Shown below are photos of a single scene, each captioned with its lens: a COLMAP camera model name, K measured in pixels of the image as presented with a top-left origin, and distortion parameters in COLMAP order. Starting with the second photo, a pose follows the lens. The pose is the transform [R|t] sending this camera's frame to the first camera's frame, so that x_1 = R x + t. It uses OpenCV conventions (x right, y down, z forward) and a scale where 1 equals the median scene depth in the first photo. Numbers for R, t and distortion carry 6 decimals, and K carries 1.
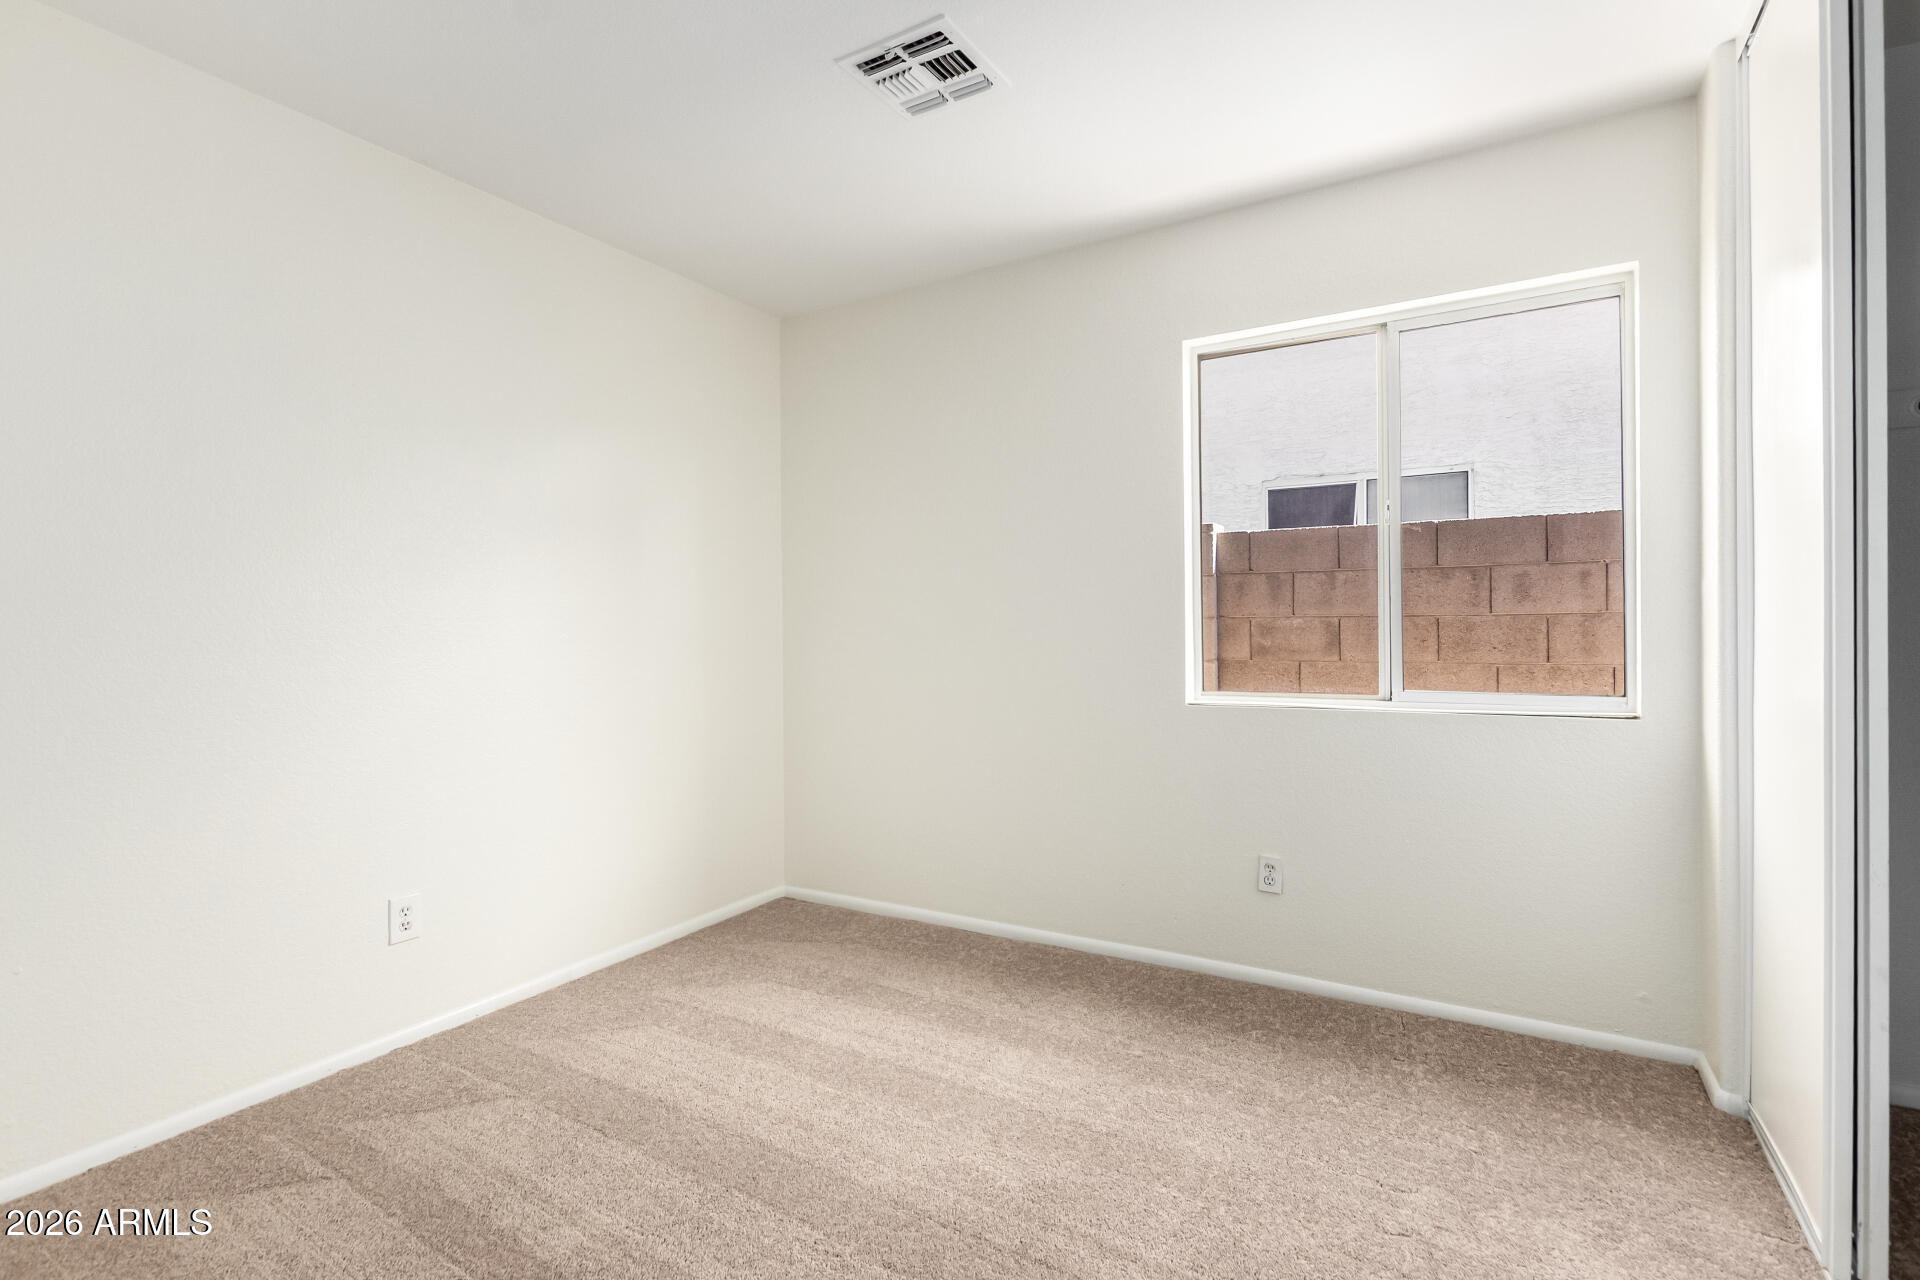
lens RADIAL K [[928.3, 0, 960.0], [0, 928.3, 640.0], [0, 0, 1]] dist [0.001438, -0.000271]
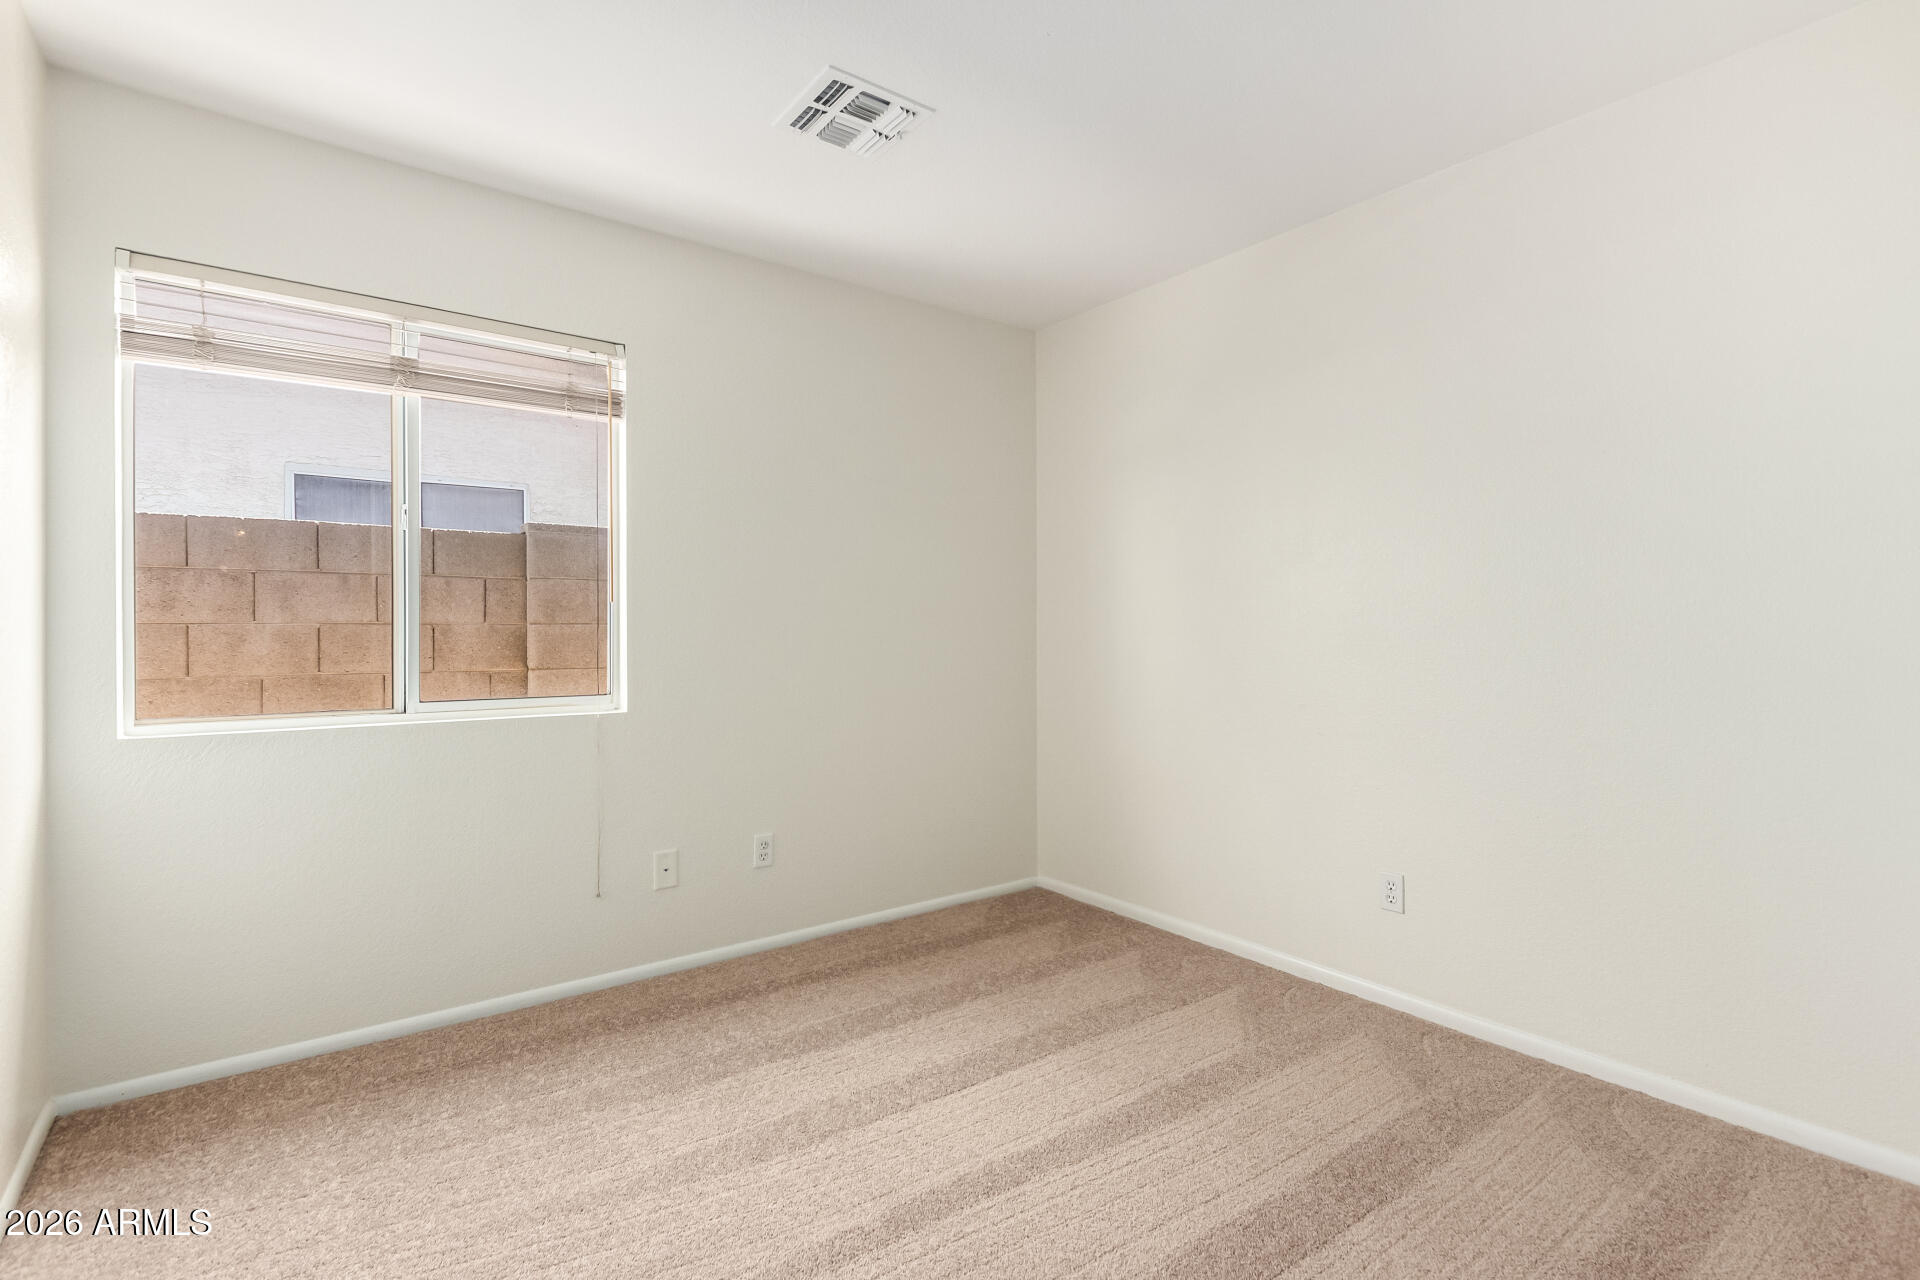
lens RADIAL K [[928.3, 0, 960.0], [0, 928.3, 640.0], [0, 0, 1]] dist [0.001438, -0.000271]
pose [[0.348385, -0.001247, 0.937351, -0.233886], [0.011579, 0.999929, -0.002973, -0.000532], [-0.937280, 0.011889, 0.348375, 0.134628]]
